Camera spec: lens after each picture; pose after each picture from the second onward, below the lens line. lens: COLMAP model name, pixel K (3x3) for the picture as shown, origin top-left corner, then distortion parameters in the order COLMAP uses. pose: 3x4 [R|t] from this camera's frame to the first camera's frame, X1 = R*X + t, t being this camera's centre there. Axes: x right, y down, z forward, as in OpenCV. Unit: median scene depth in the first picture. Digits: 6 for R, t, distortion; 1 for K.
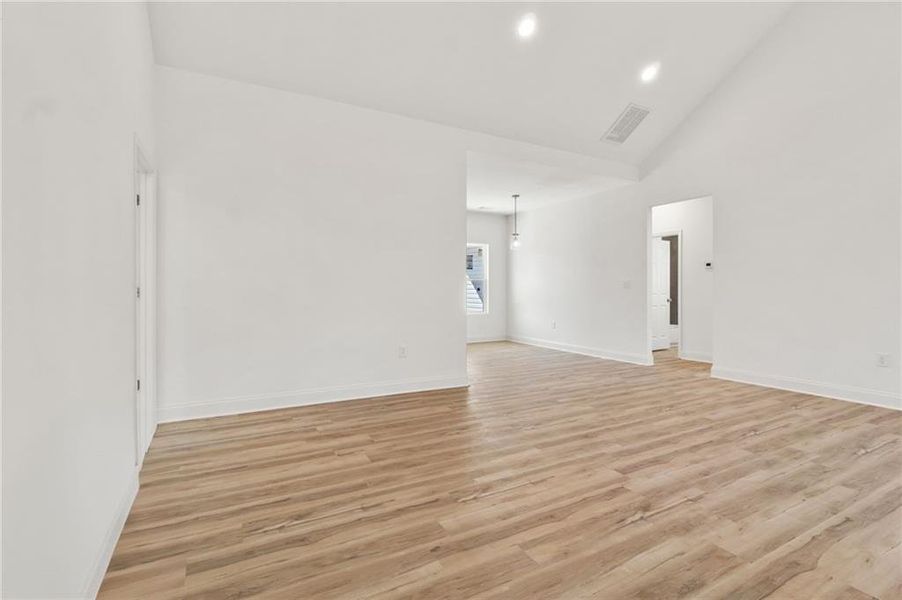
lens RADIAL K [[420.8, 0, 453.7], [0, 420.8, 282.7], [0, 0, 1]] dist [-0.012883, 0.003522]
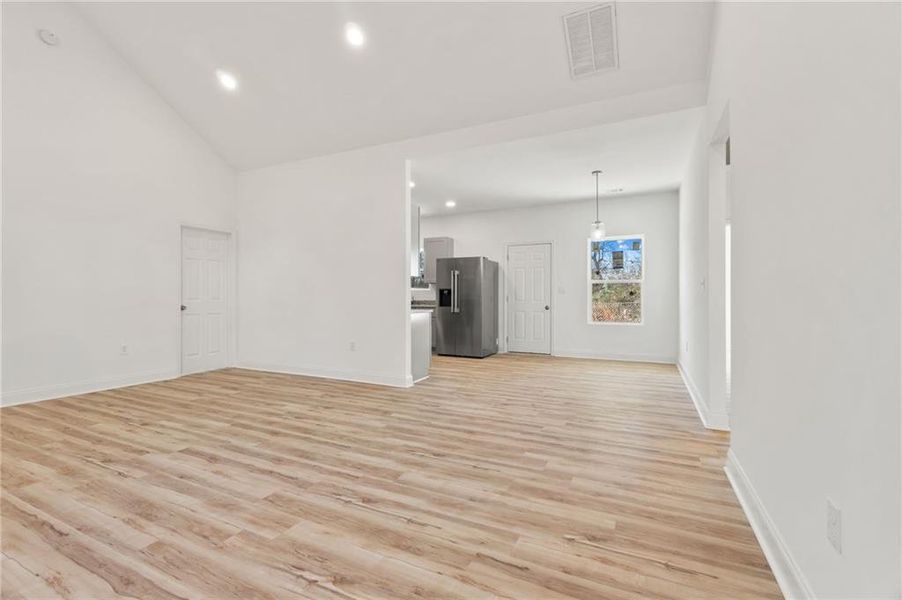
lens RADIAL K [[420.8, 0, 450.9], [0, 420.8, 297.3], [0, 0, 1]] dist [-0.012883, 0.003522]
pose [[0.571556, 0.006574, -0.820537, 1.489515], [0.013610, 0.999754, 0.017490, 0.008628], [0.820450, -0.021164, 0.571326, 0.792519]]
